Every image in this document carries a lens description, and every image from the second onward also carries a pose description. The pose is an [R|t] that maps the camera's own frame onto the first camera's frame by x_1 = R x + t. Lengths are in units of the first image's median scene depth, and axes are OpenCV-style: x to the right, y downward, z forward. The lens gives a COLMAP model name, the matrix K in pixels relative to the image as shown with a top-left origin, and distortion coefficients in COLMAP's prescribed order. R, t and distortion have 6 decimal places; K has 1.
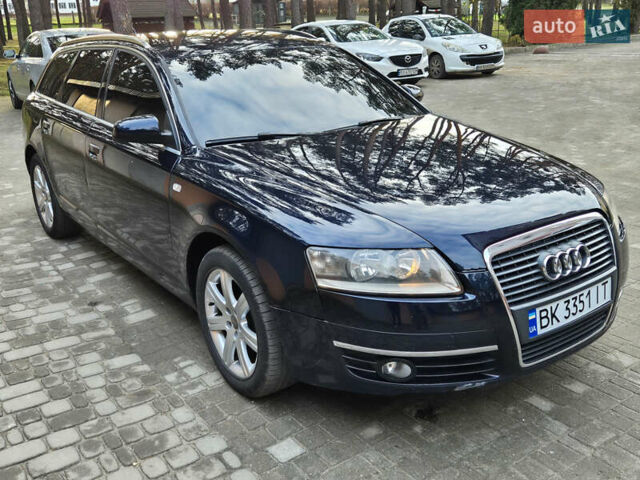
lens RADIAL K [[667.5, 0, 320.0], [0, 667.5, 240.0], [0, 0, 1]] dist [0.065314, -0.029976]
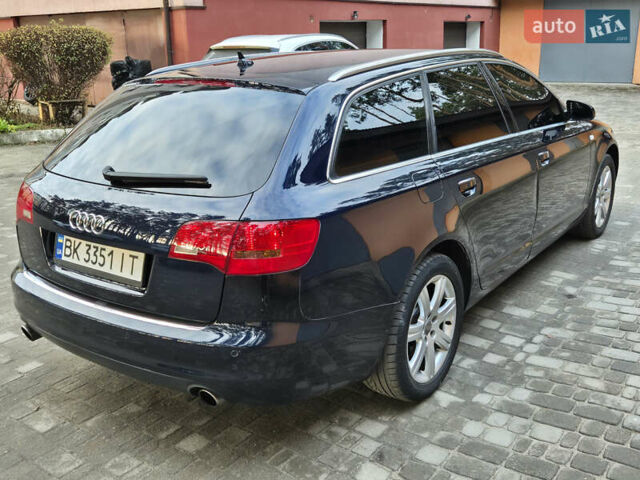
lens RADIAL K [[664.6, 0, 333.8], [0, 664.6, 239.7], [0, 0, 1]] dist [0.054990, -0.011330]
pose [[-0.327619, -0.241784, 0.913349, -1.617082], [0.321789, 0.880351, 0.348475, -0.653731], [-0.888323, 0.408072, -0.210617, 2.131316]]
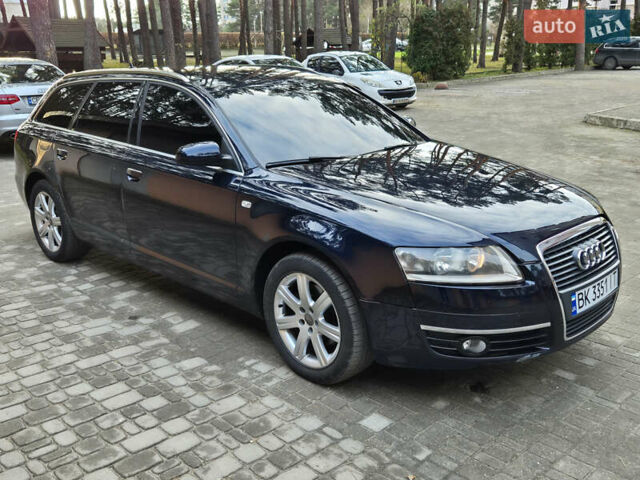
lens RADIAL K [[667.5, 0, 320.0], [0, 667.5, 240.0], [0, 0, 1]] dist [0.065314, -0.029976]
pose [[0.987457, -0.024366, 0.155995, -0.294048], [0.031467, 0.998570, -0.043214, 0.038222], [-0.154719, 0.047580, 0.986812, -0.143743]]
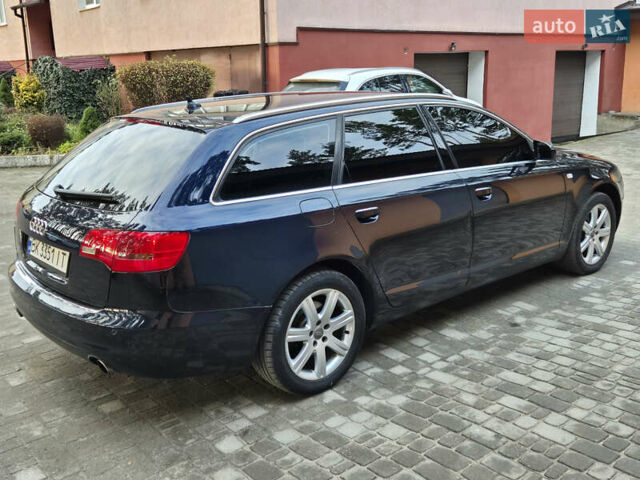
lens RADIAL K [[667.5, 0, 320.0], [0, 667.5, 240.0], [0, 0, 1]] dist [0.065314, -0.029976]
pose [[-0.102219, -0.221185, 0.969860, -1.893795], [0.331595, 0.911629, 0.242854, -0.572044], [-0.937868, 0.346425, -0.019842, 1.797727]]
